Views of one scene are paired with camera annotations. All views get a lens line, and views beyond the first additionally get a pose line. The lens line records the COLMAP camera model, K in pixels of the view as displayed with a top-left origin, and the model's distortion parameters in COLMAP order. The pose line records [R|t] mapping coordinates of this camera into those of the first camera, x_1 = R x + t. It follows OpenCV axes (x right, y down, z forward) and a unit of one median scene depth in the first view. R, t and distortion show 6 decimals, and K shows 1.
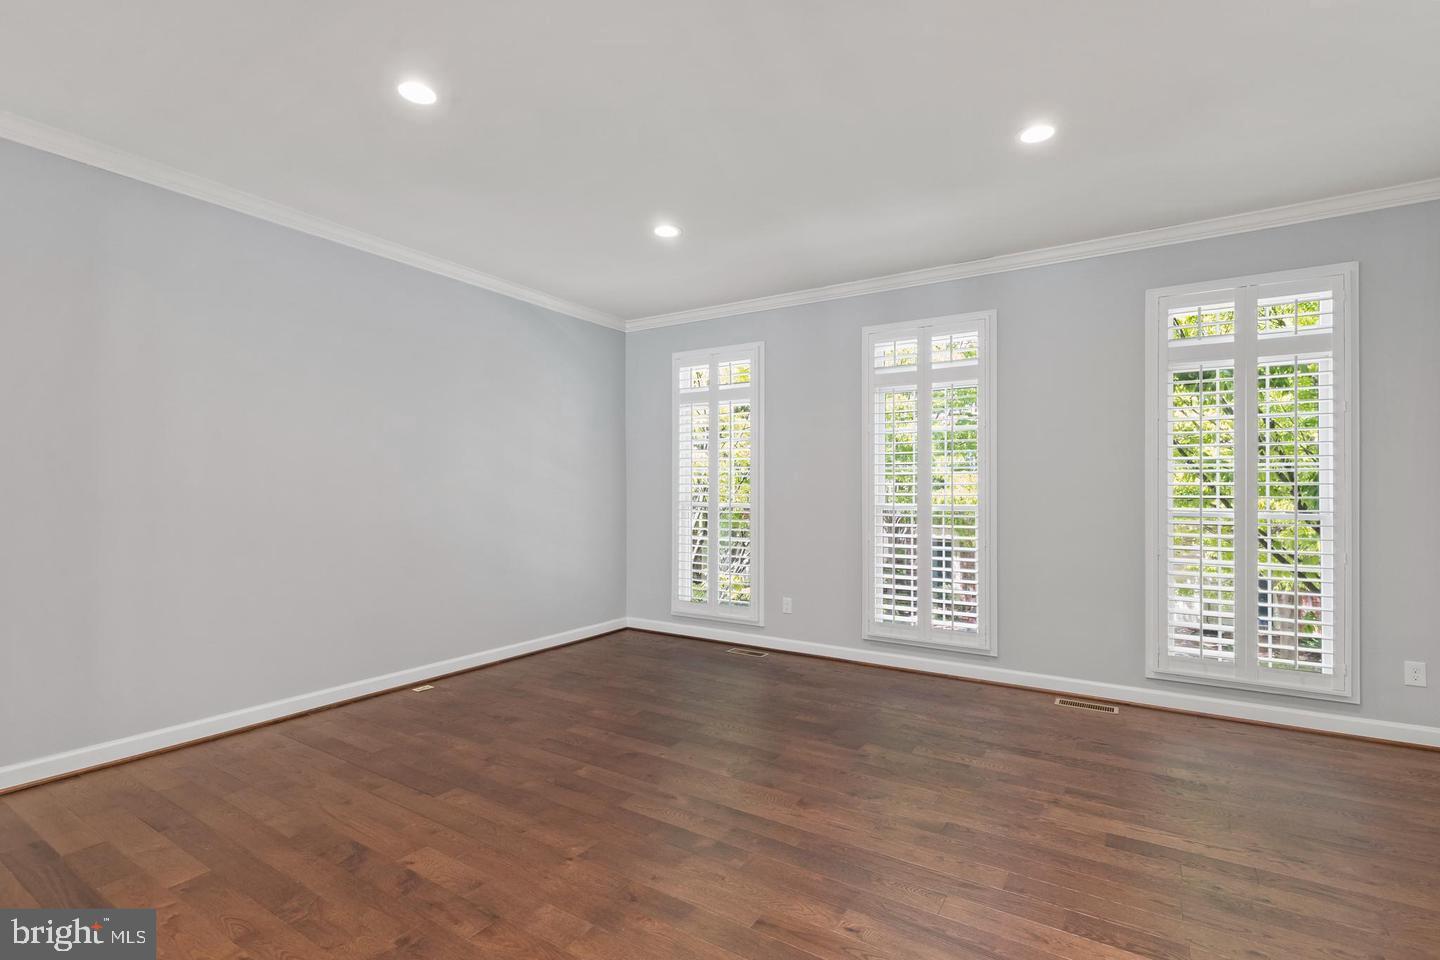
lens RADIAL K [[646.8, 0, 730.3], [0, 646.8, 484.9], [0, 0, 1]] dist [0.003561, -0.000133]
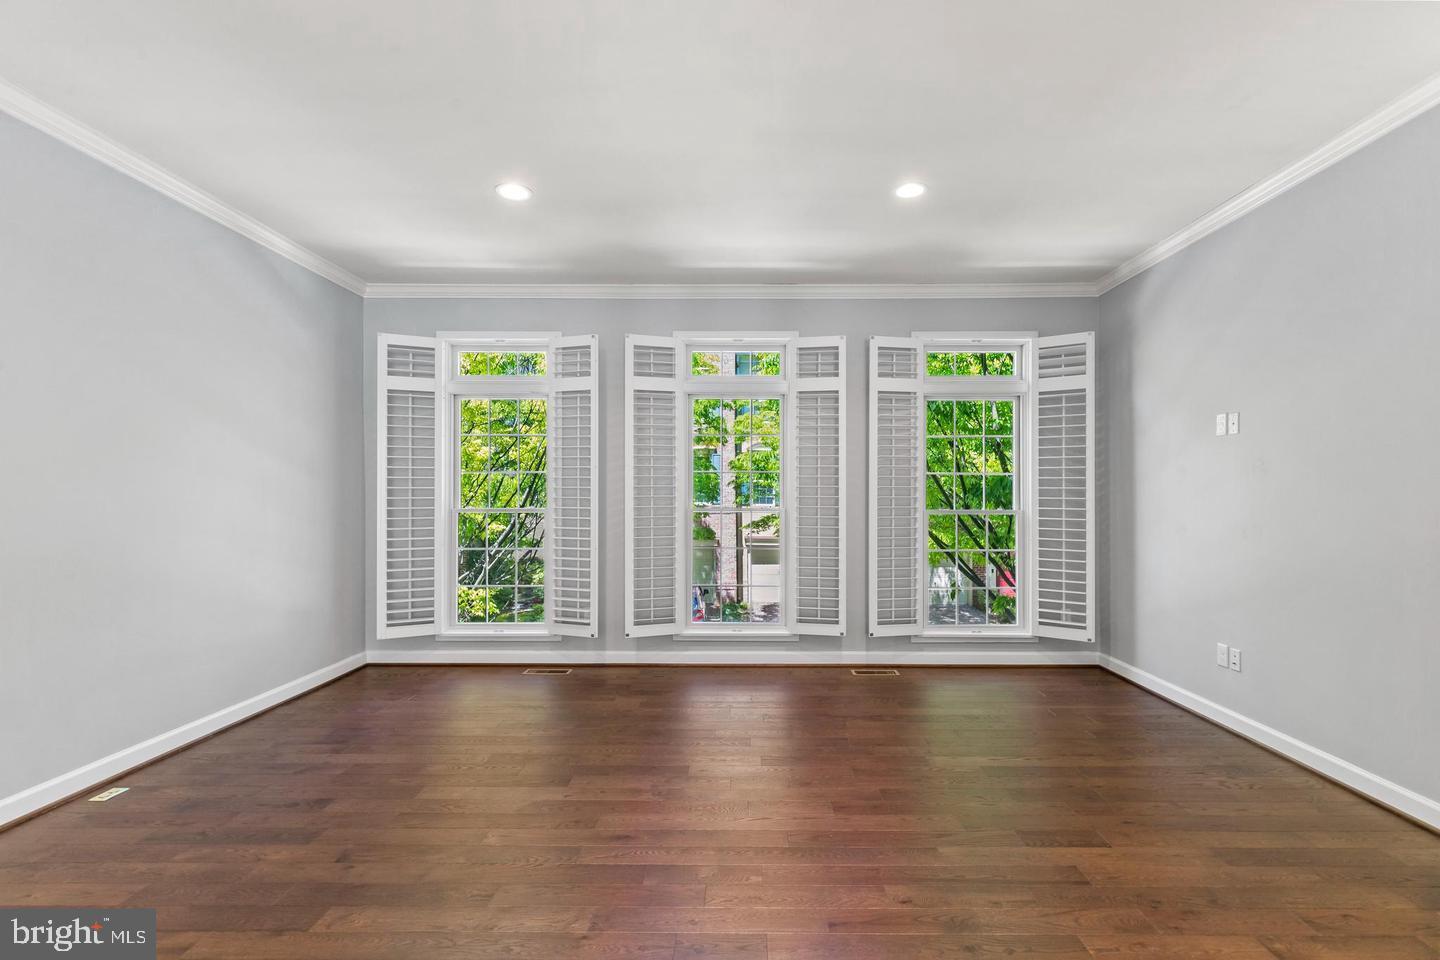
lens RADIAL K [[646.8, 0, 748.5], [0, 646.8, 486.6], [0, 0, 1]] dist [0.003561, -0.000133]
pose [[0.853903, 0.003997, 0.520417, -0.284439], [-0.002876, 0.999991, -0.002963, 0.001172], [-0.520424, 0.001033, 0.853907, 0.102949]]
